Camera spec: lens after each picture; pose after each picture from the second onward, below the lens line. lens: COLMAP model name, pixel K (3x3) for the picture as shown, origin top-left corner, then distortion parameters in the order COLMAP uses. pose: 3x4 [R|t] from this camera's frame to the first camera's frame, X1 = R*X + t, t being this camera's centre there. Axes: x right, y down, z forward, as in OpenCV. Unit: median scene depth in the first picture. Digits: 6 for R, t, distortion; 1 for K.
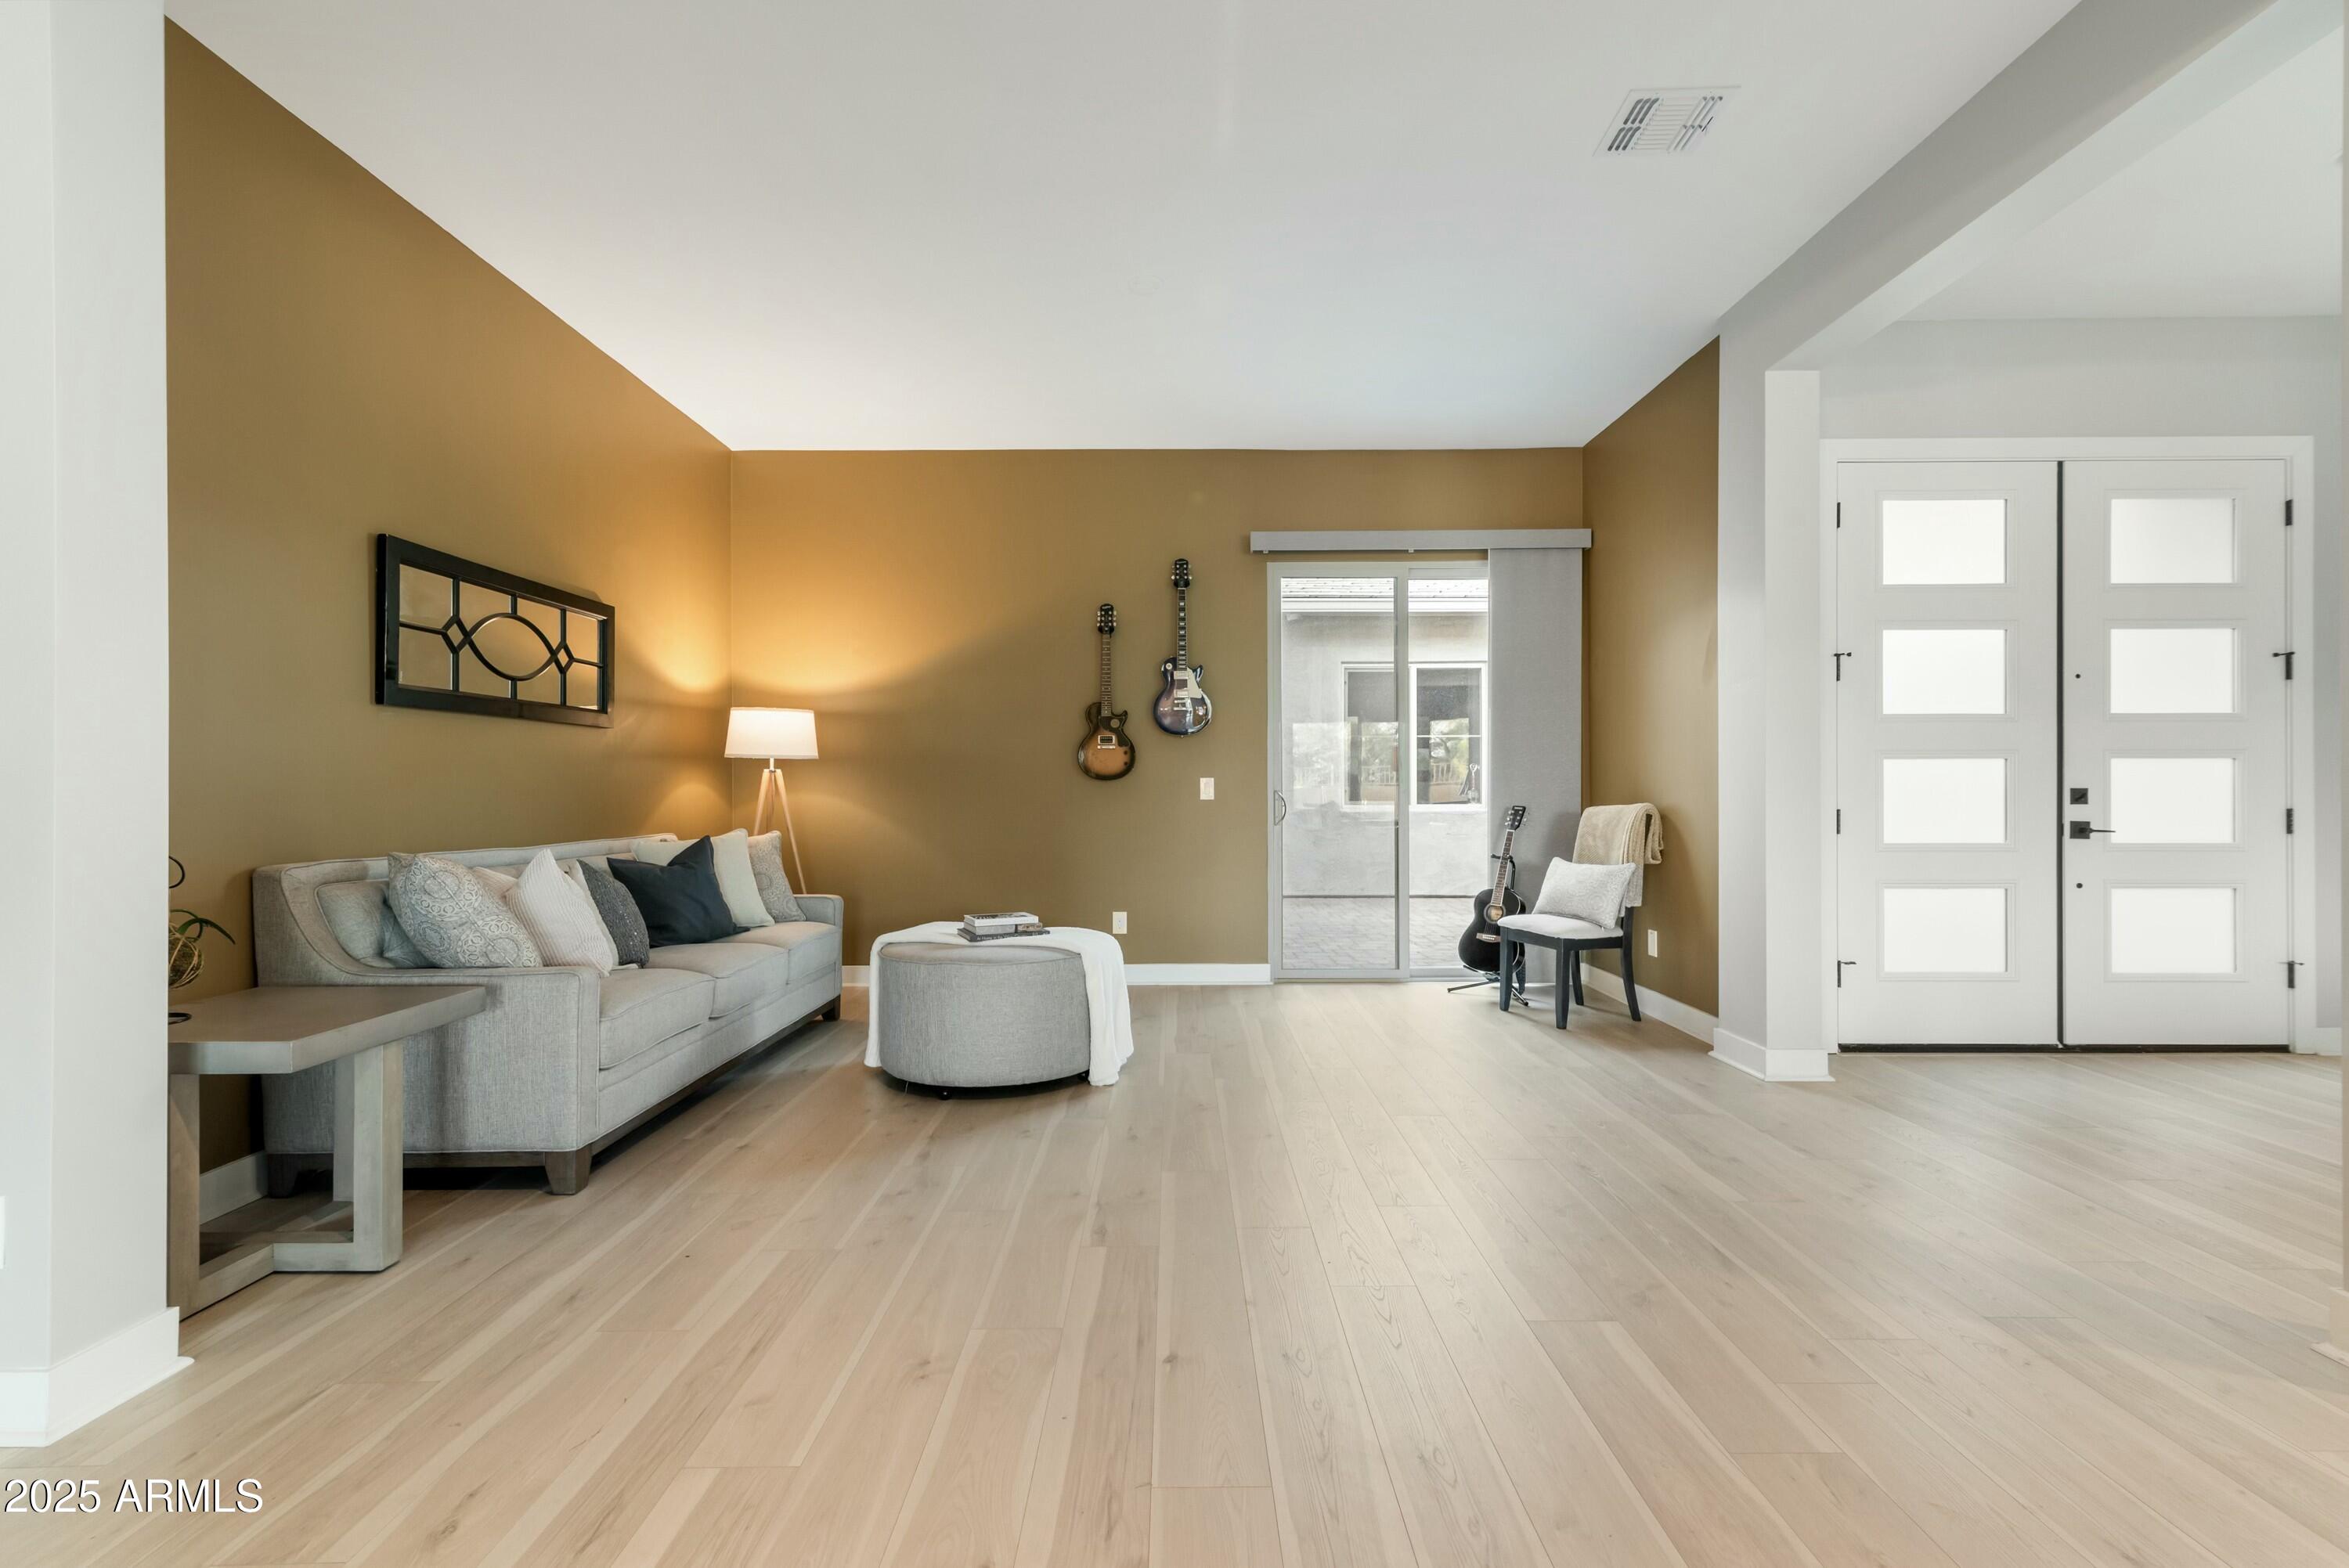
lens RADIAL K [[1069.7, 0, 1175.3], [0, 1069.7, 787.7], [0, 0, 1]] dist [0.015575, -0.000504]
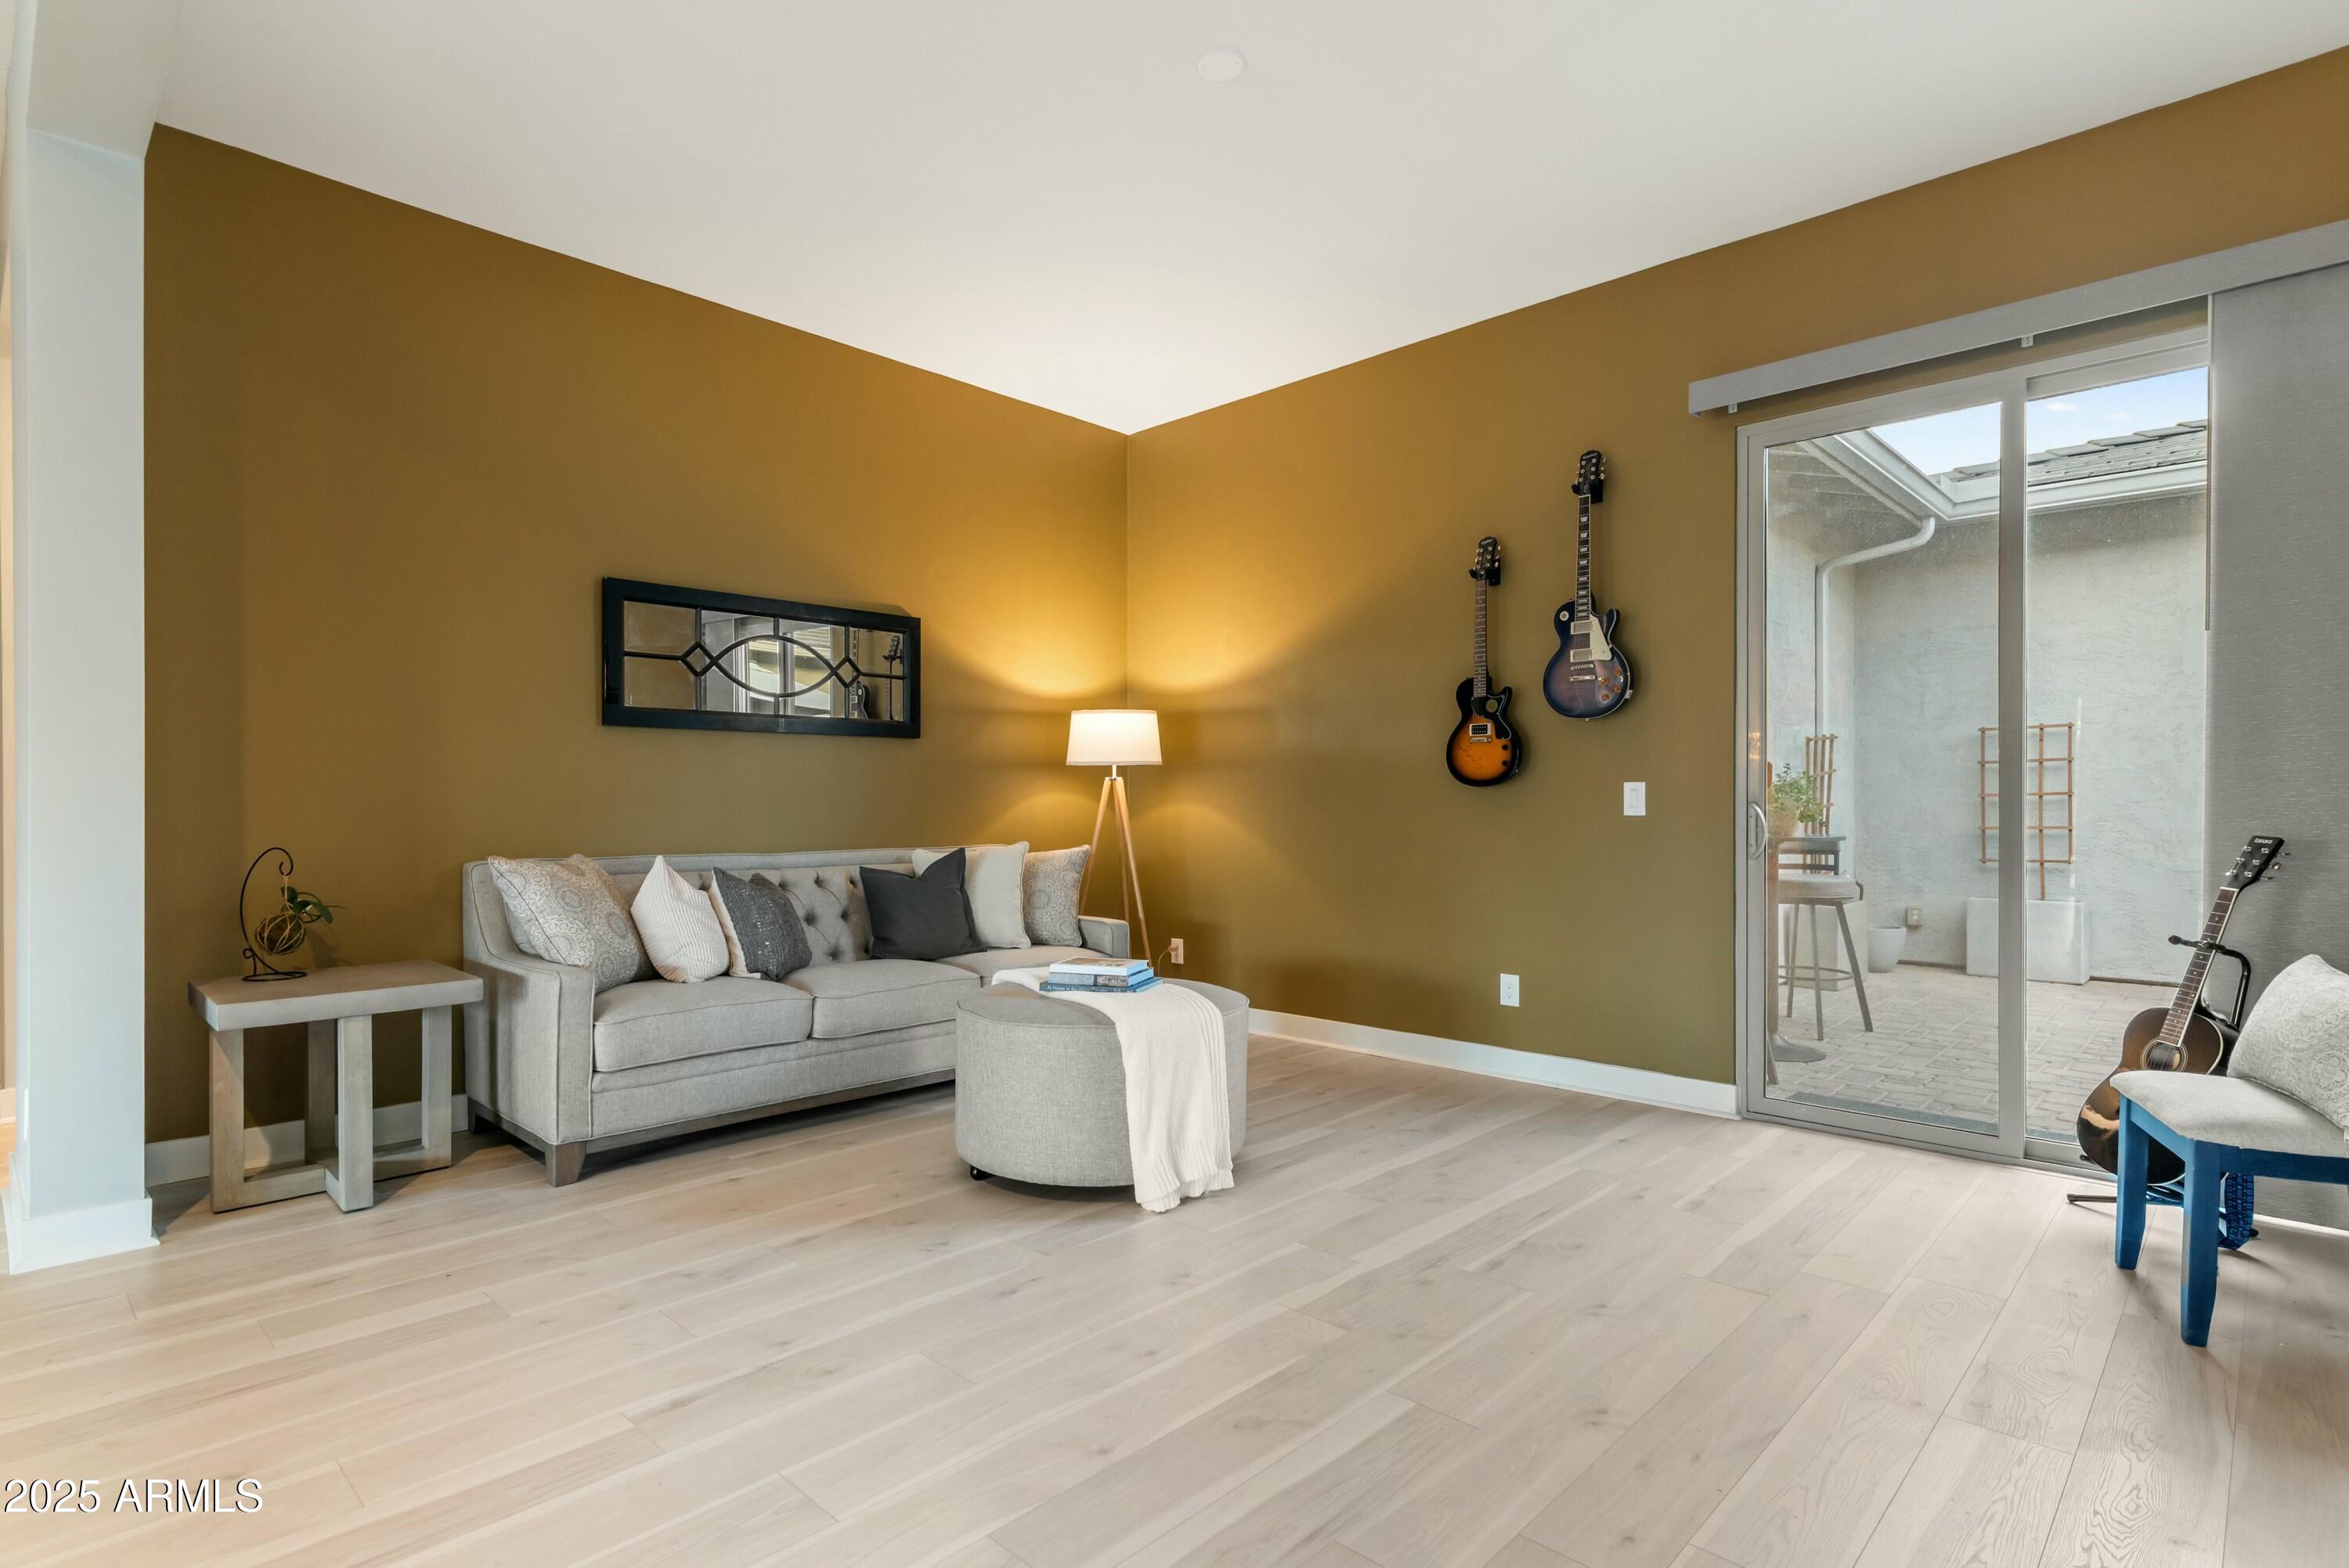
lens RADIAL K [[1174.6, 0, 1171.8], [0, 1174.6, 808.9], [0, 0, 1]] dist [0.016316, -0.005381]
pose [[0.714253, 0.007259, -0.699850, 0.430152], [0.000325, 0.999943, 0.010703, -0.000915], [0.699888, -0.007872, 0.714209, 0.387022]]
